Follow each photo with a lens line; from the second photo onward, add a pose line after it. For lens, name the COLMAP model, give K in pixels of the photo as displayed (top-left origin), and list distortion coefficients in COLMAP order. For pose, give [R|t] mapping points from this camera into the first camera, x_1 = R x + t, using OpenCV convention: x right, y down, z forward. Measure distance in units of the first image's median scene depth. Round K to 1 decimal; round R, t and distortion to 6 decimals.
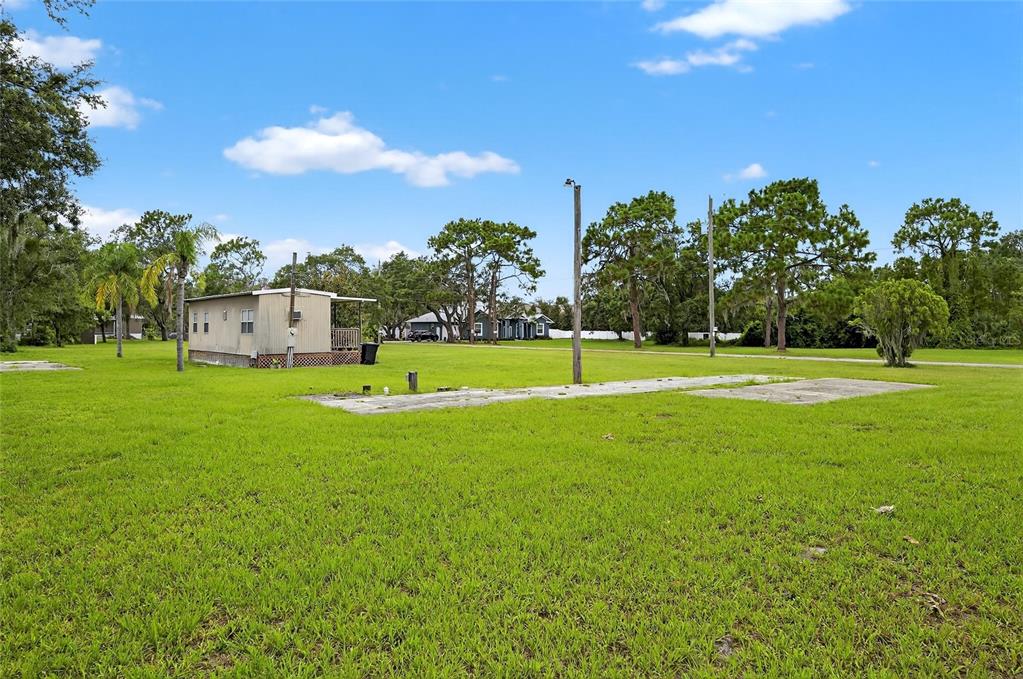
lens RADIAL K [[645.7, 0, 516.1], [0, 645.7, 325.5], [0, 0, 1]] dist [-0.003372, -0.000609]
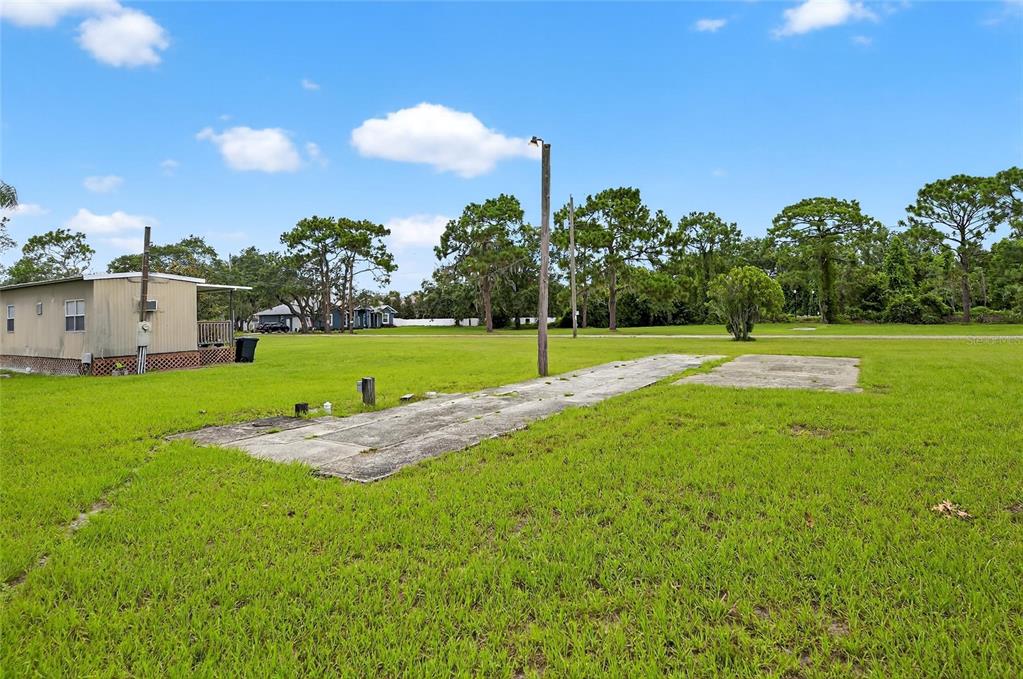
lens RADIAL K [[526.0, 0, 522.4], [0, 526.0, 307.0], [0, 0, 1]] dist [-0.001261, -0.000610]
pose [[0.950337, -0.019209, 0.310630, -0.034366], [0.023530, 0.999671, -0.010170, 0.000891], [-0.310333, 0.016974, 0.950476, 0.078793]]
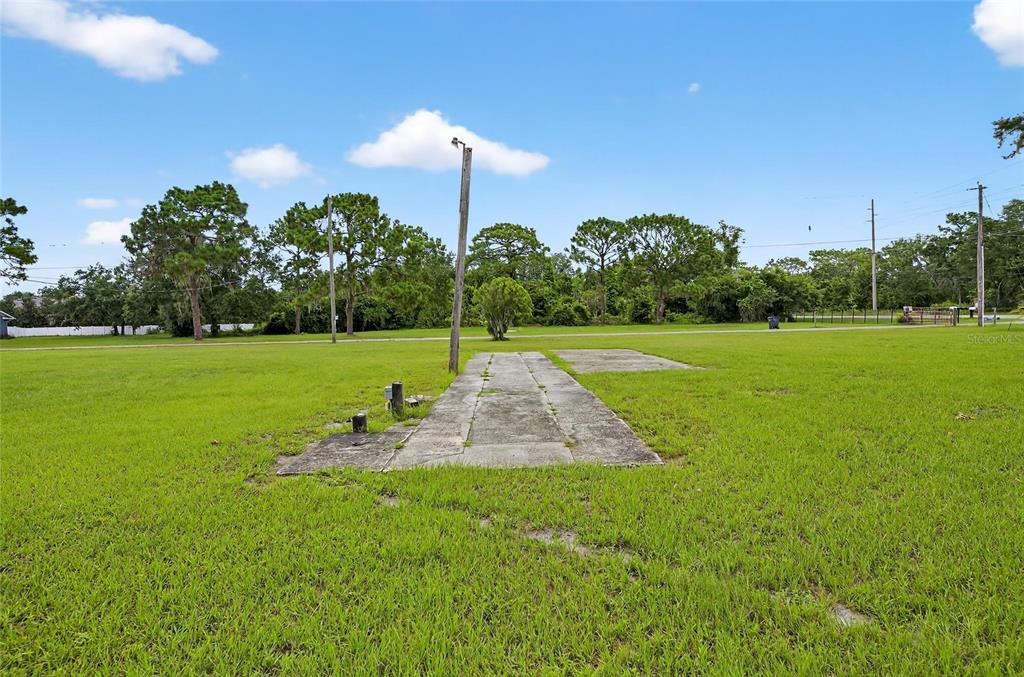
lens RADIAL K [[498.0, 0, 512.0], [0, 498.0, 338.5], [0, 0, 1]] dist [-0.002823, -0.000733]
pose [[0.615911, -0.055555, 0.785854, -0.090653], [0.021426, 0.998323, 0.053782, 0.000835], [-0.787524, -0.016288, 0.616068, 0.119331]]
